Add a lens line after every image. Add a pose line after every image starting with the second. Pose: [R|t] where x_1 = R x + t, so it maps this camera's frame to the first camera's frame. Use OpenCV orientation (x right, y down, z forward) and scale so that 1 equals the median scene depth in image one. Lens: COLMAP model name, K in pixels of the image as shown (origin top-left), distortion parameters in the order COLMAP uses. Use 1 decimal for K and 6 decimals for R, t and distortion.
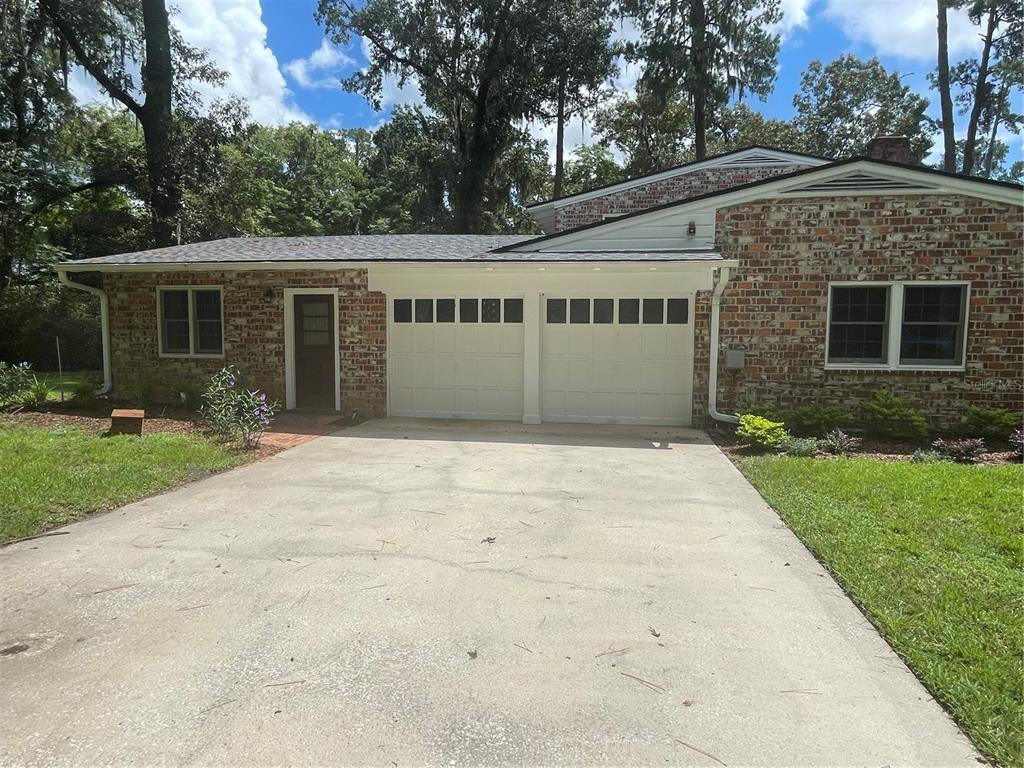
lens RADIAL K [[607.4, 0, 511.4], [0, 607.4, 384.4], [0, 0, 1]] dist [-0.014881, 0.001327]
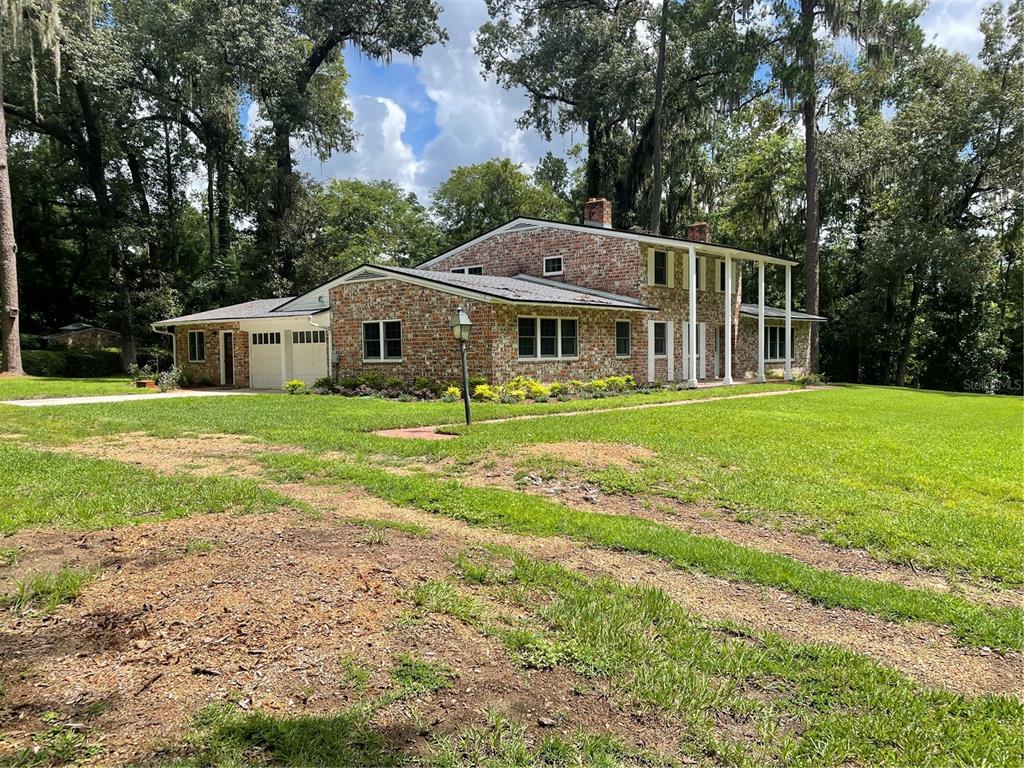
lens RADIAL K [[785.3, 0, 514.1], [0, 785.3, 388.1], [0, 0, 1]] dist [0.007734, 0.001120]
pose [[0.853818, 0.005675, -0.520541, 2.237362], [-0.022708, 0.999395, -0.026351, 0.117472], [0.520076, 0.034319, 0.853430, -0.996888]]
